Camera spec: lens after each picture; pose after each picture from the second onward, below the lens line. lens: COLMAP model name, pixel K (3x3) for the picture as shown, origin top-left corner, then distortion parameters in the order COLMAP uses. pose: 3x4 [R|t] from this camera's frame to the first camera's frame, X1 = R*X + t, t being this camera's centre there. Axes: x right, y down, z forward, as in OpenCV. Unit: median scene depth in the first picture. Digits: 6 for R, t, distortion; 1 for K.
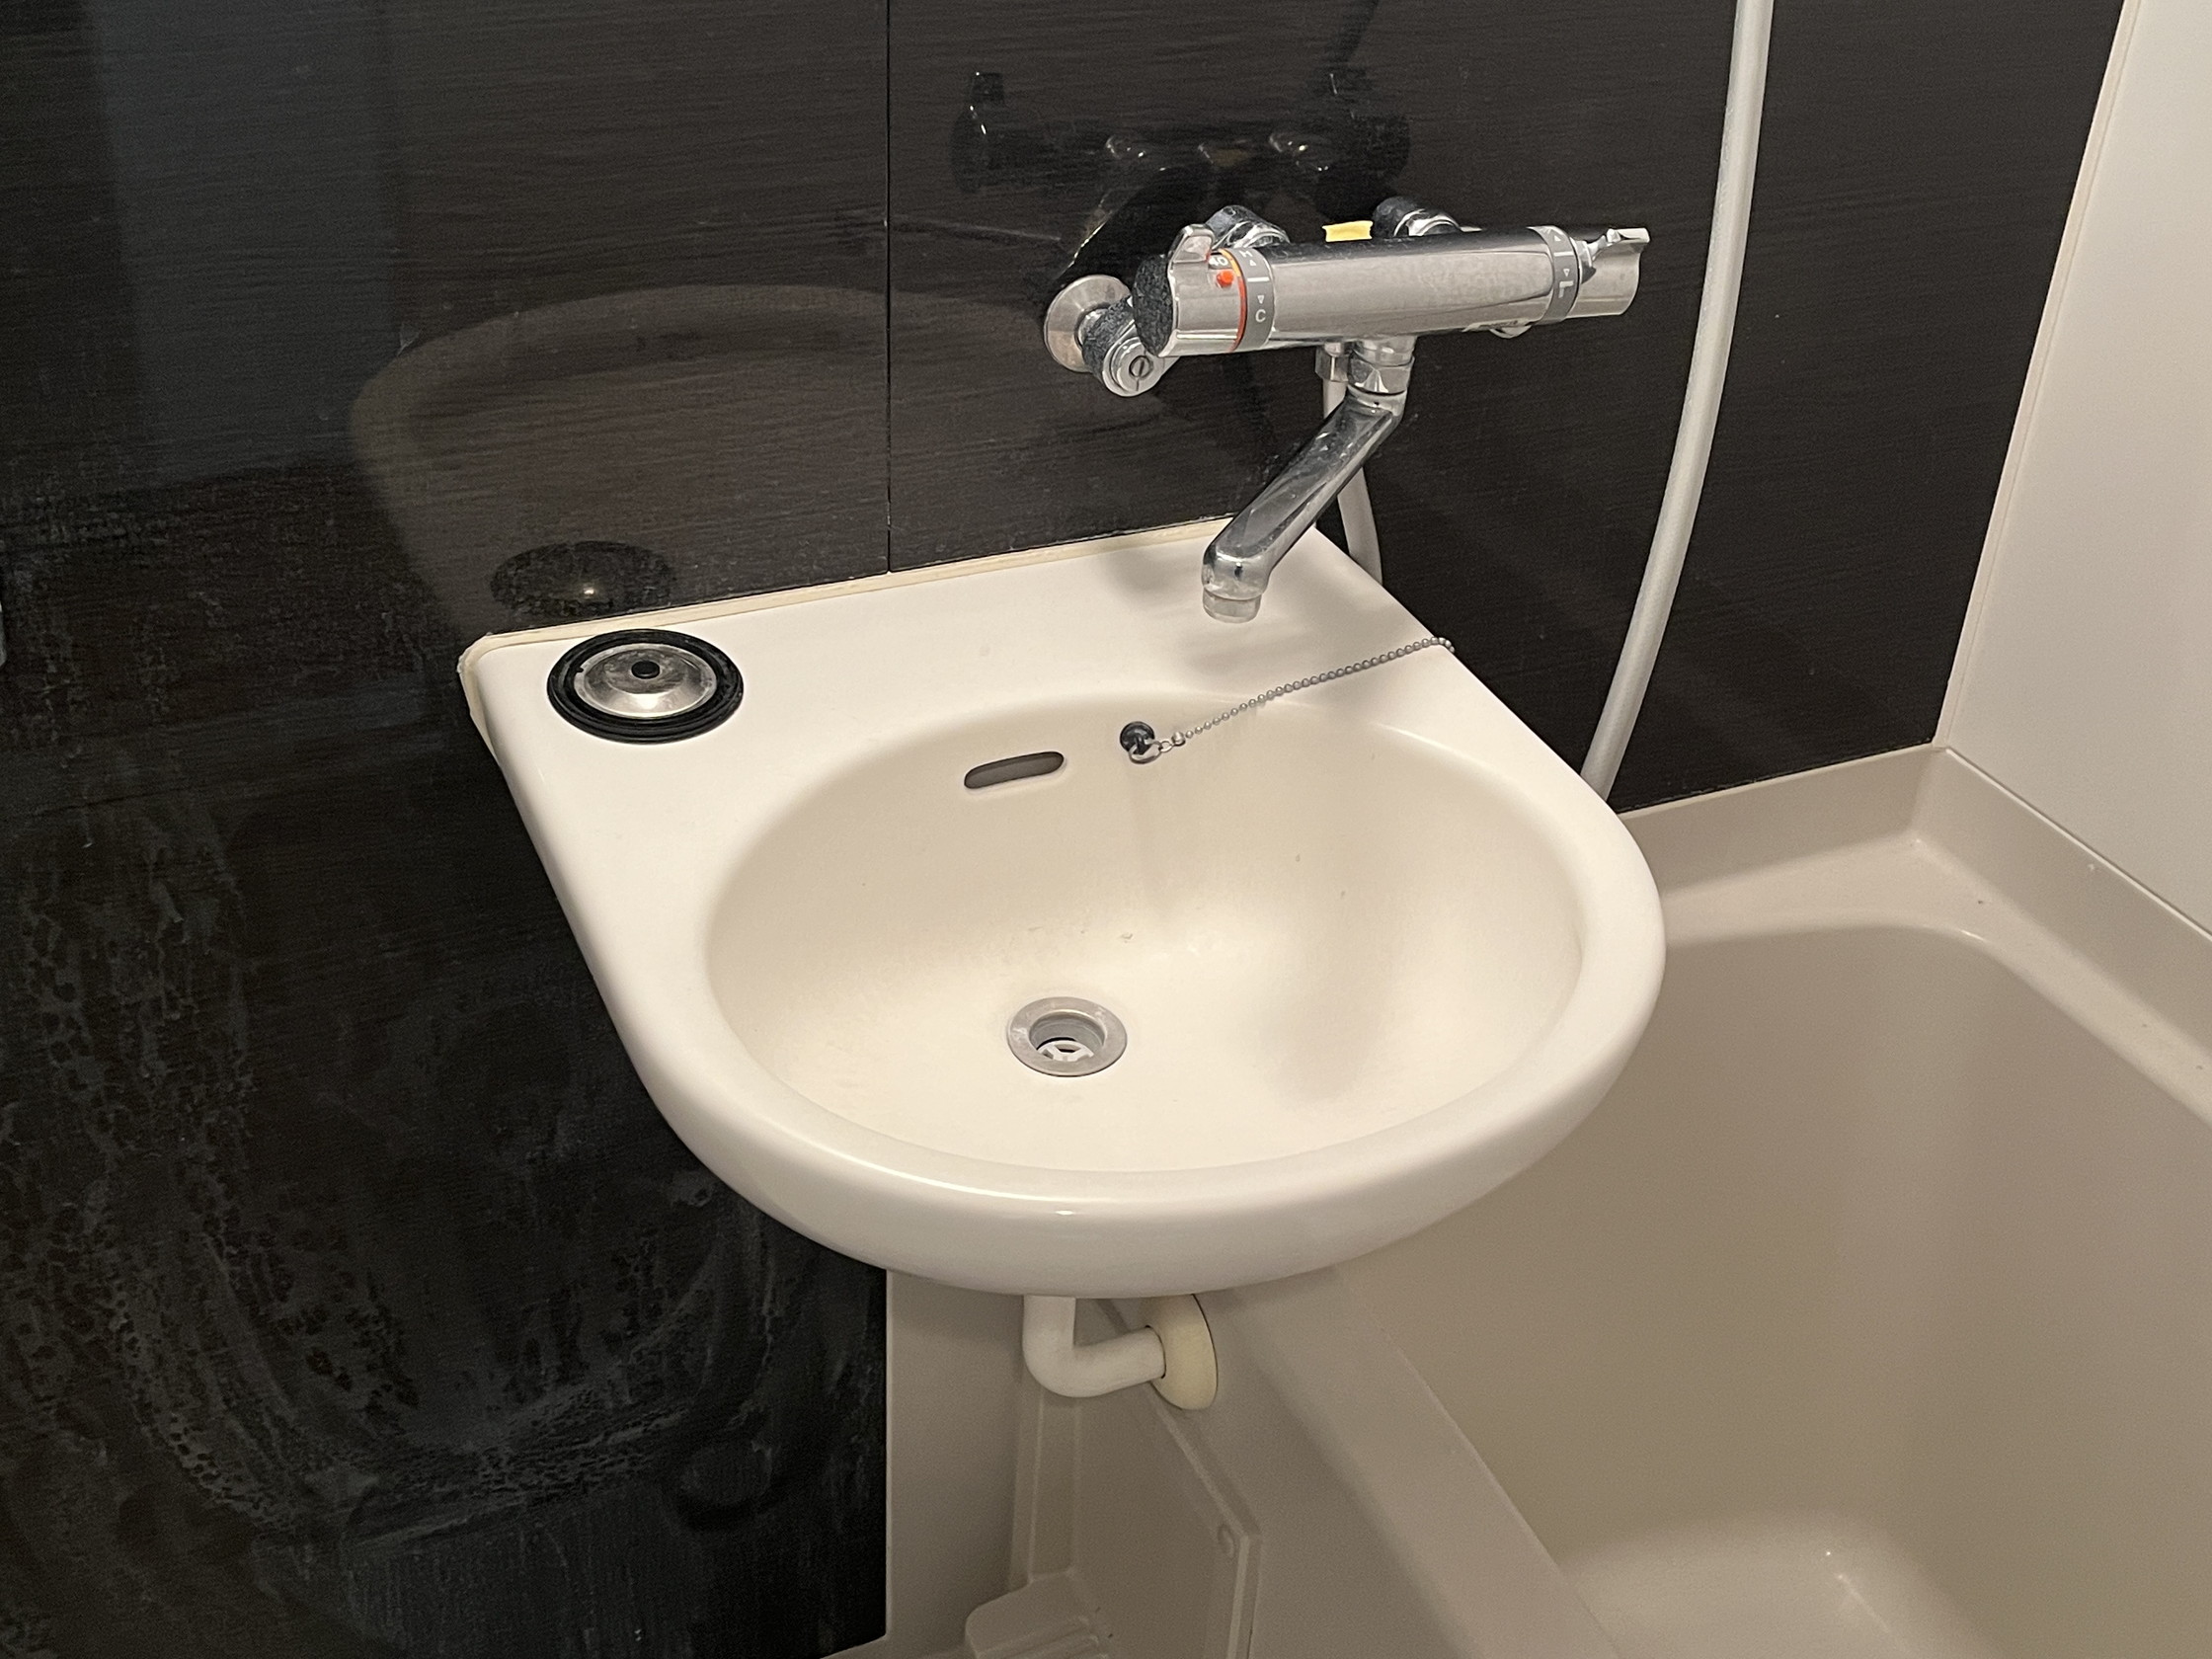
lens RADIAL K [[2521.9, 0, 1113.9], [0, 2521.9, 831.5], [0, 0, 1]] dist [0.033587, 0.000000]
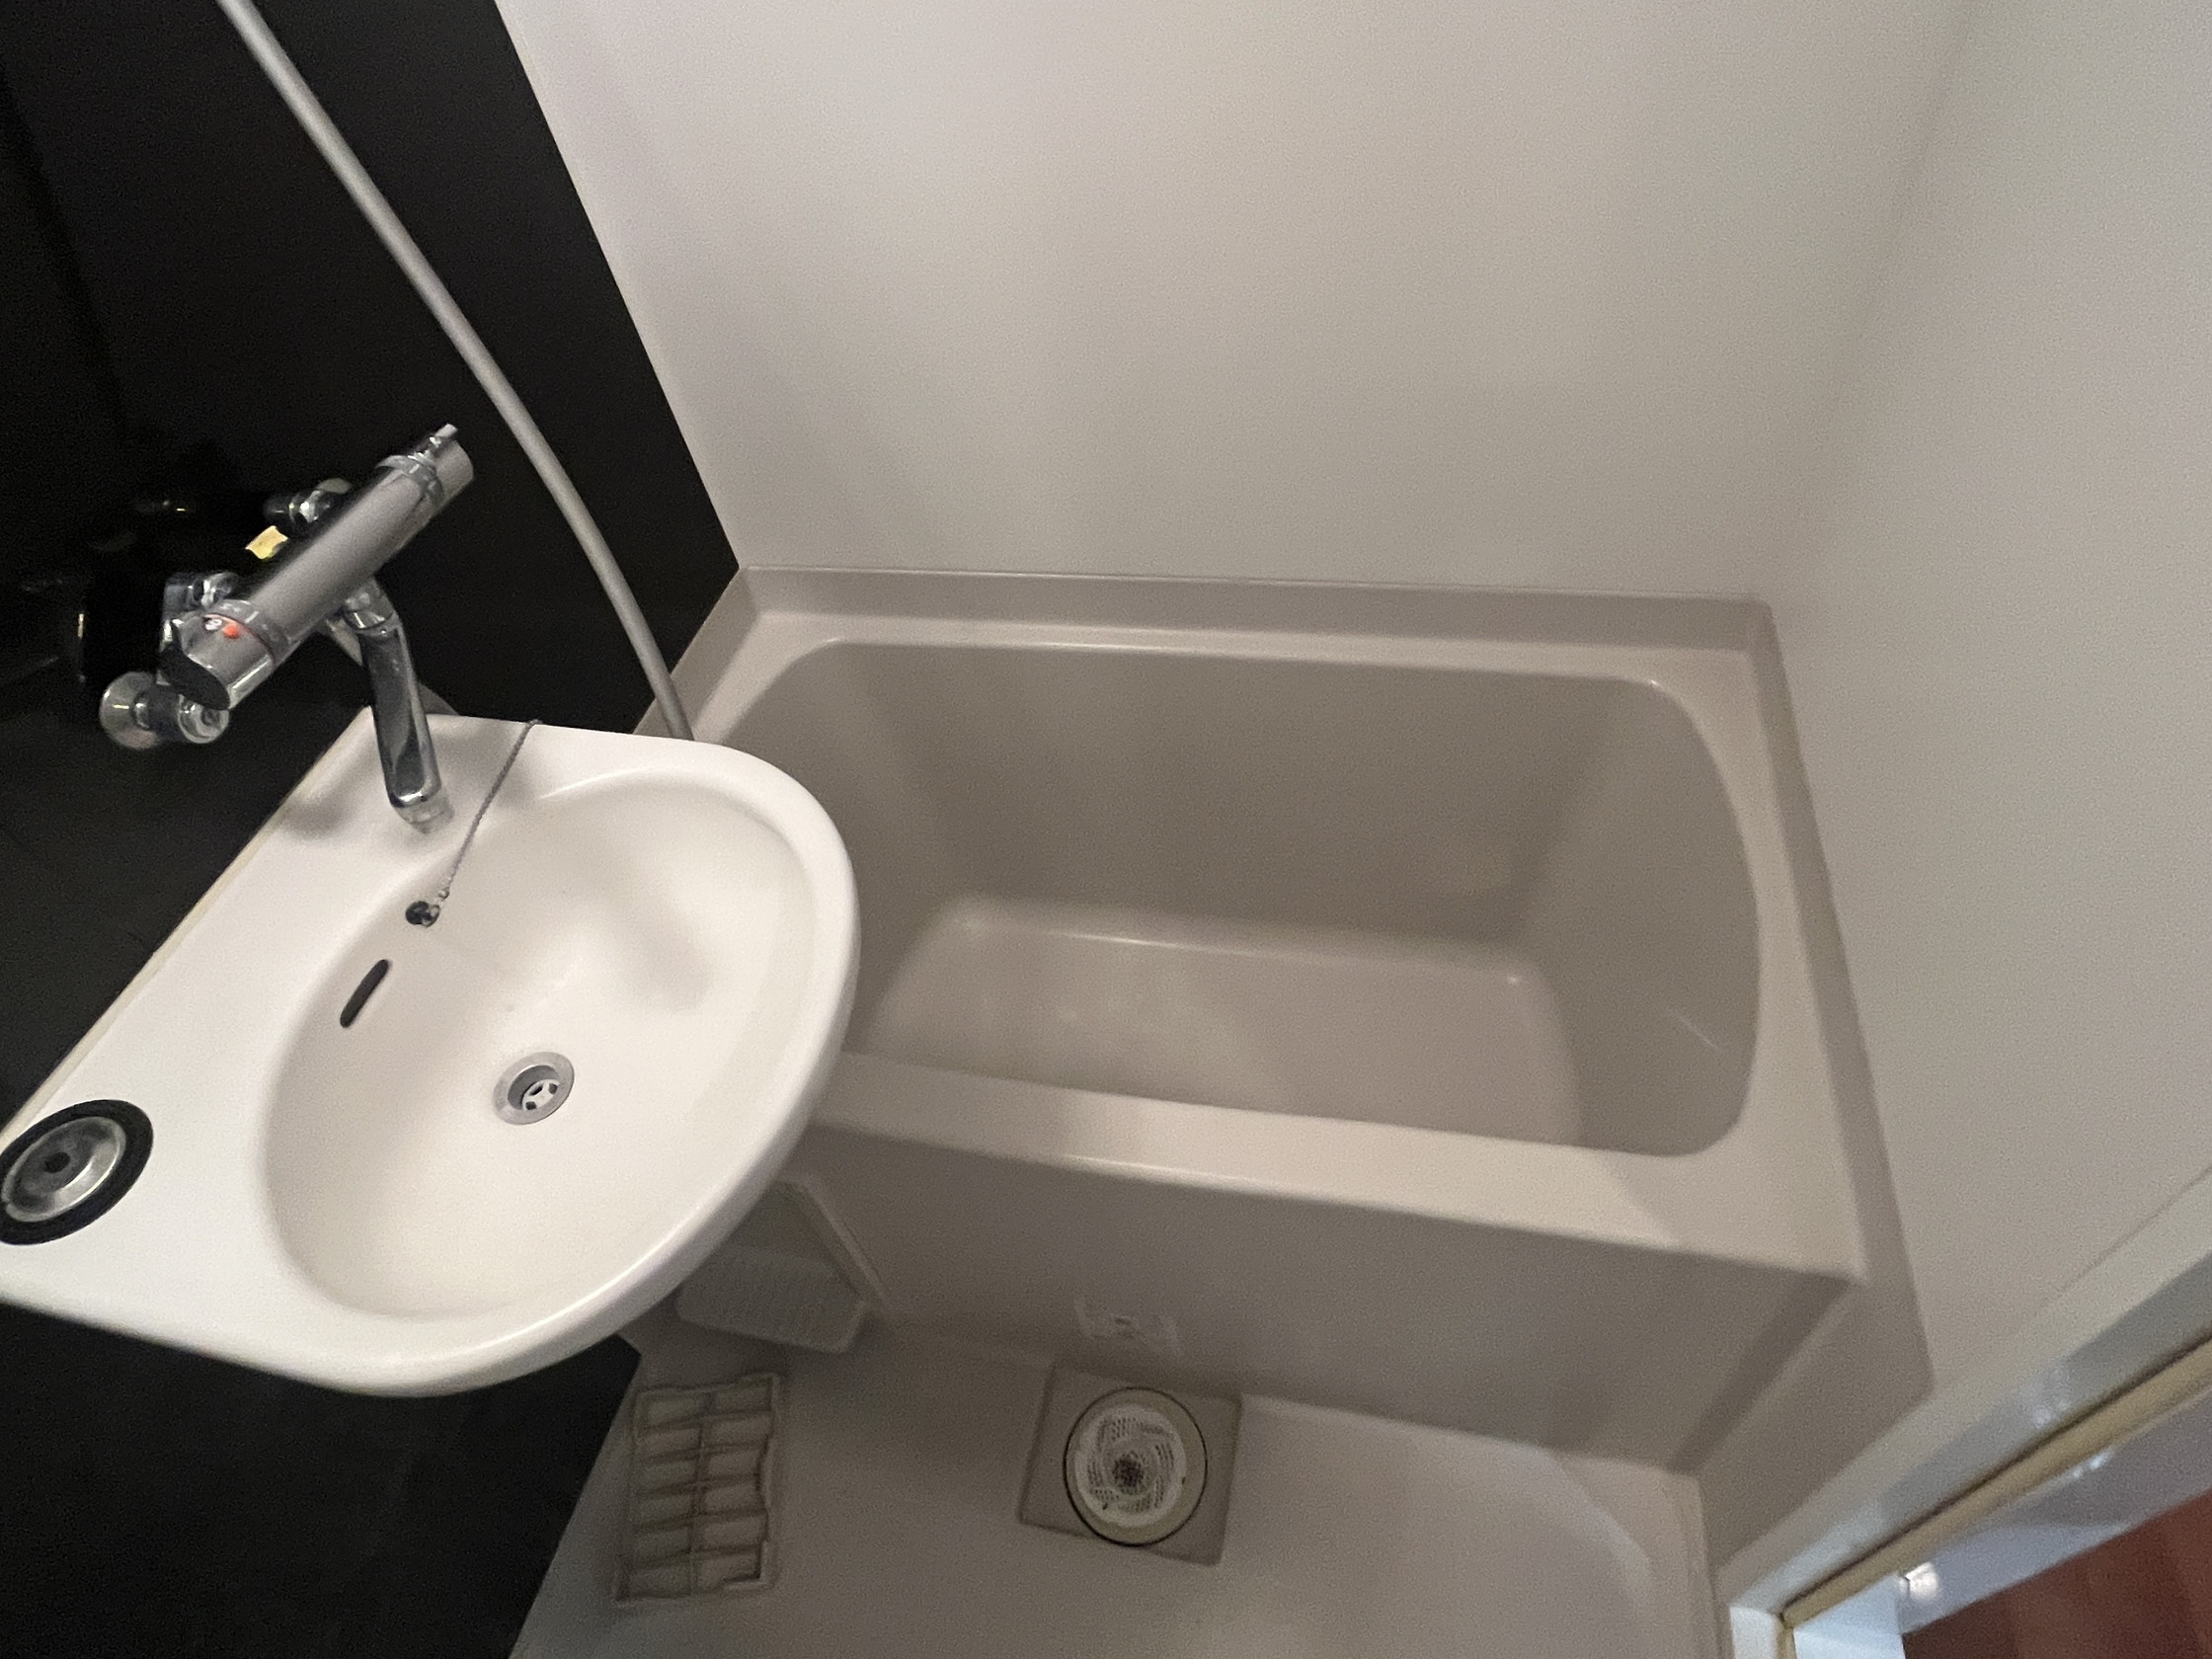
lens RADIAL K [[1230.3, 0, 1115.0], [0, 1230.3, 811.9], [0, 0, 1]] dist [-0.005530, -0.001050]
pose [[0.595448, -0.673718, 0.437658, -0.022283], [0.560216, 0.738662, 0.374882, -0.121642], [-0.575847, 0.021960, 0.817263, 0.199656]]
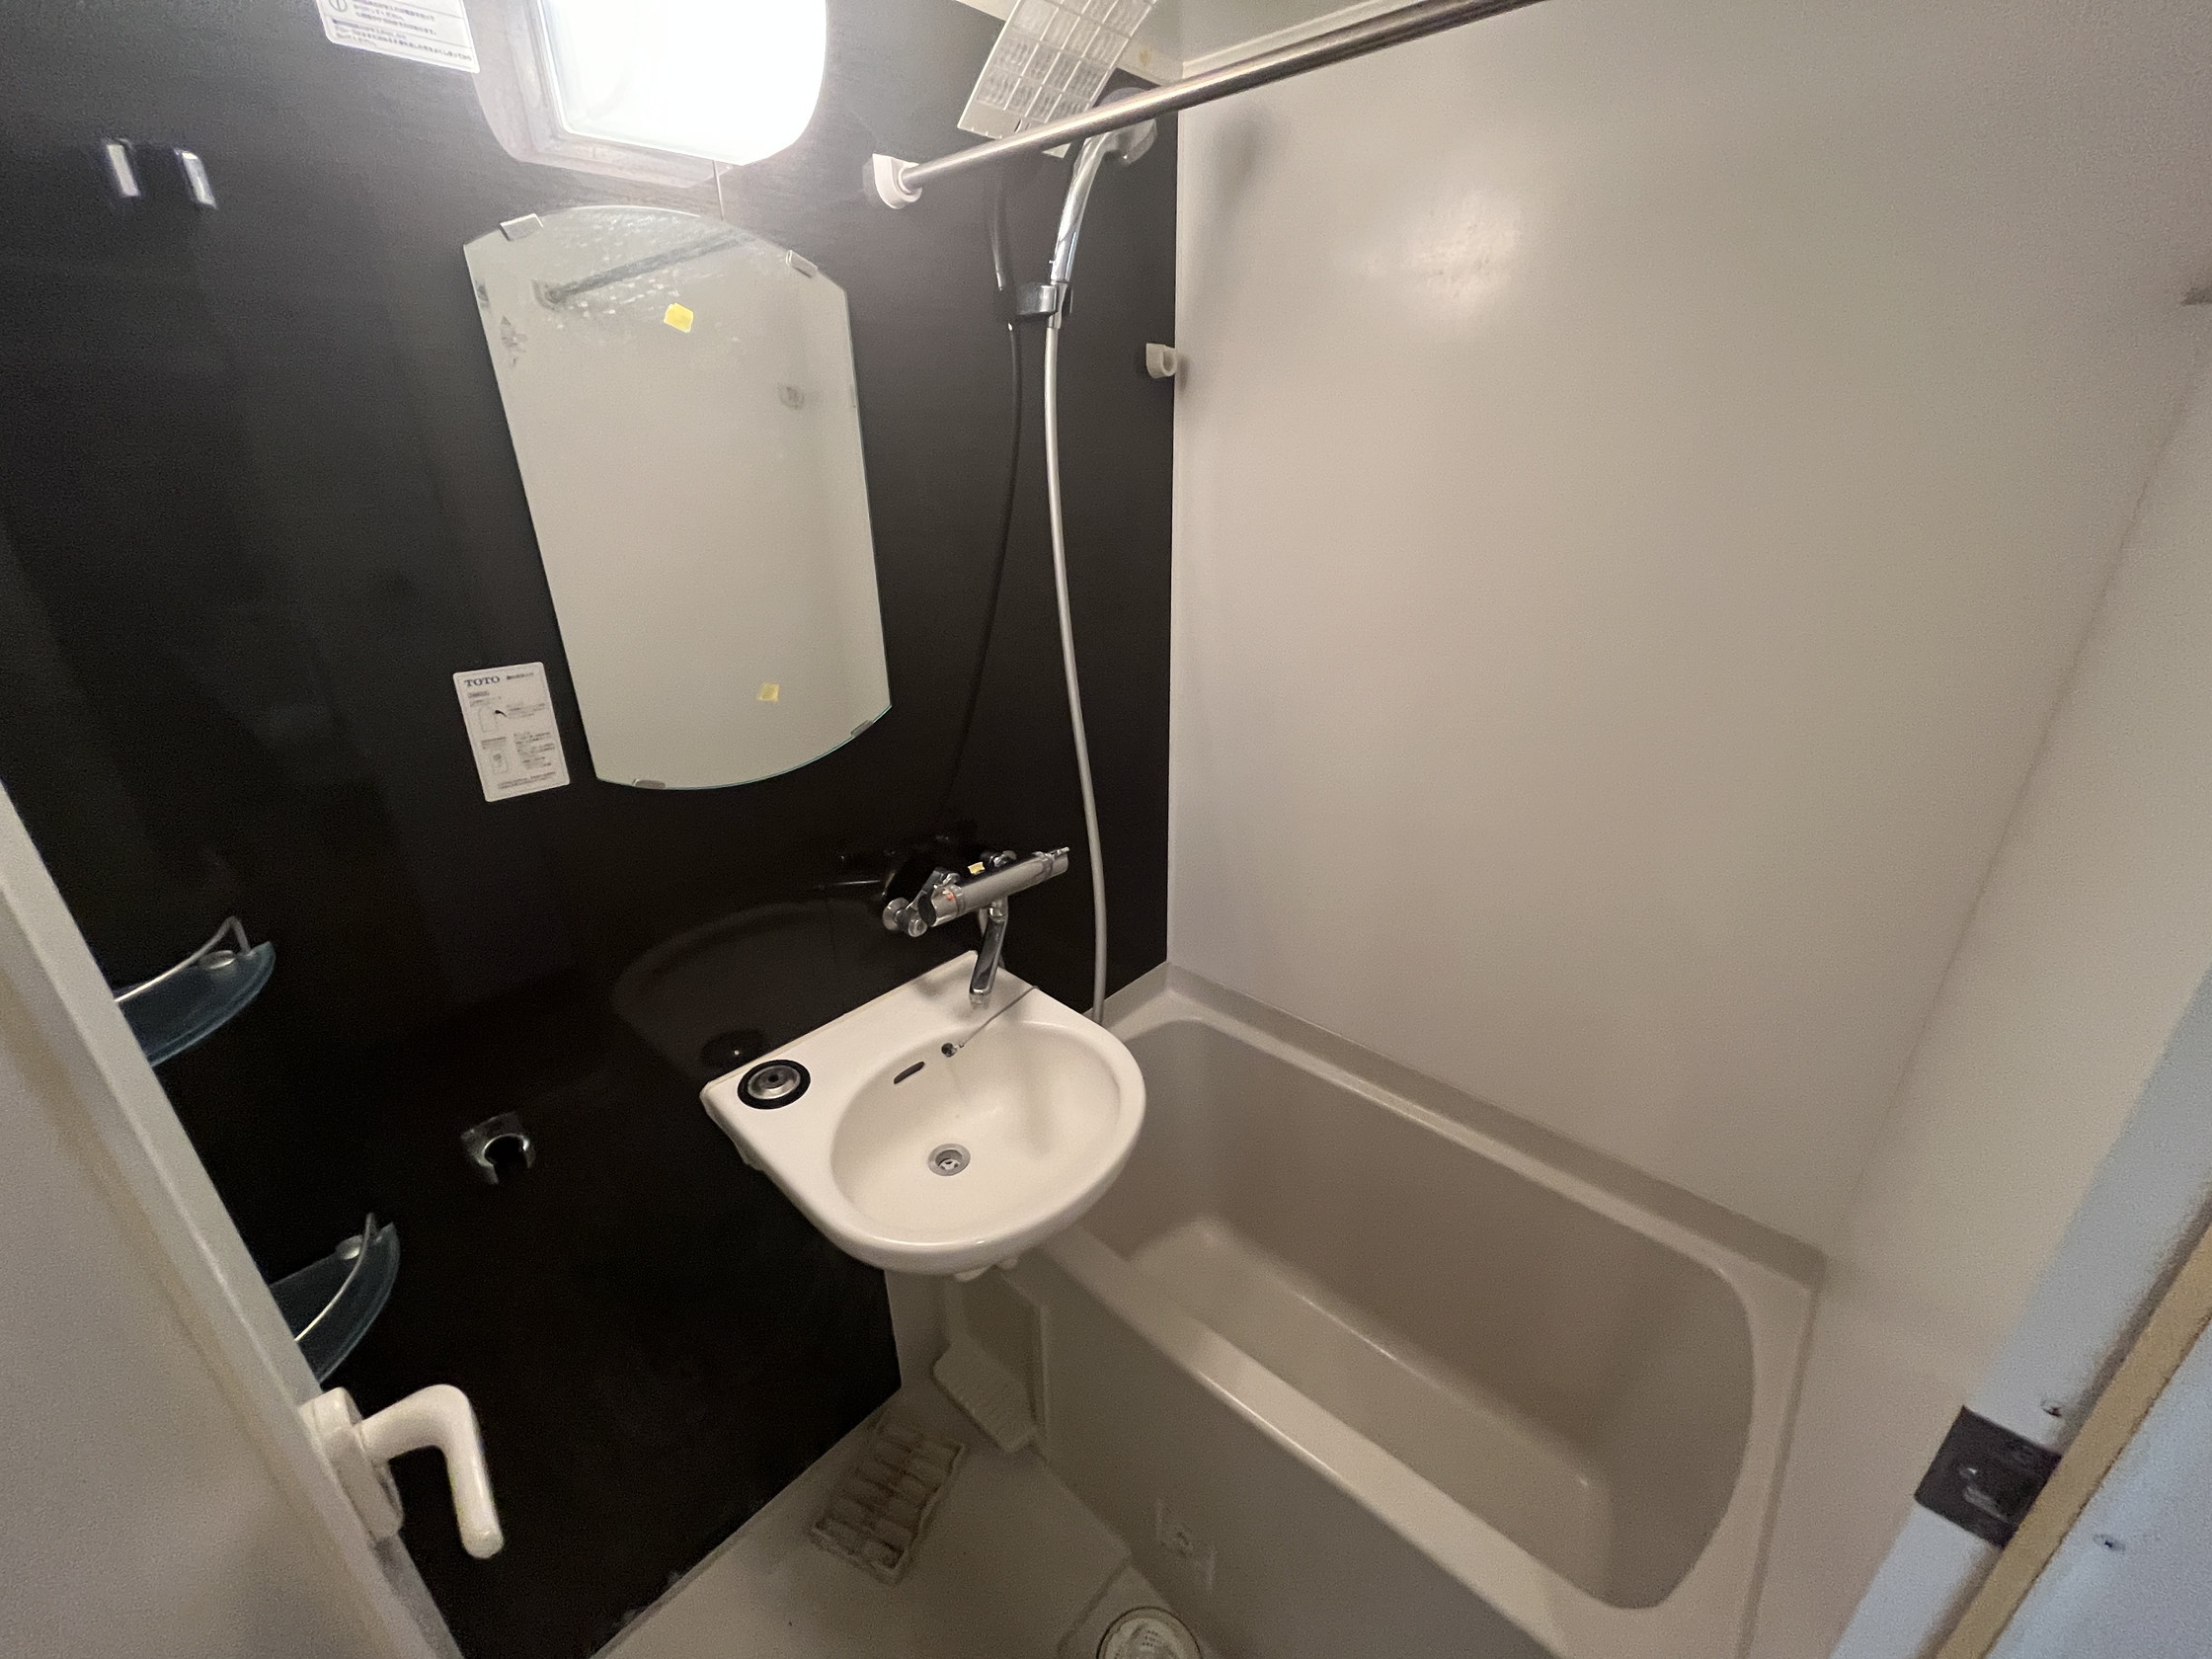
lens RADIAL K [[893.8, 0, 1097.3], [0, 893.8, 824.7], [0, 0, 1]] dist [-0.003461, -0.000006]
pose [[0.924347, -0.208037, 0.319848, -0.109346], [0.259155, 0.957566, -0.126121, -0.112007], [-0.280038, 0.199470, 0.939037, -0.076518]]
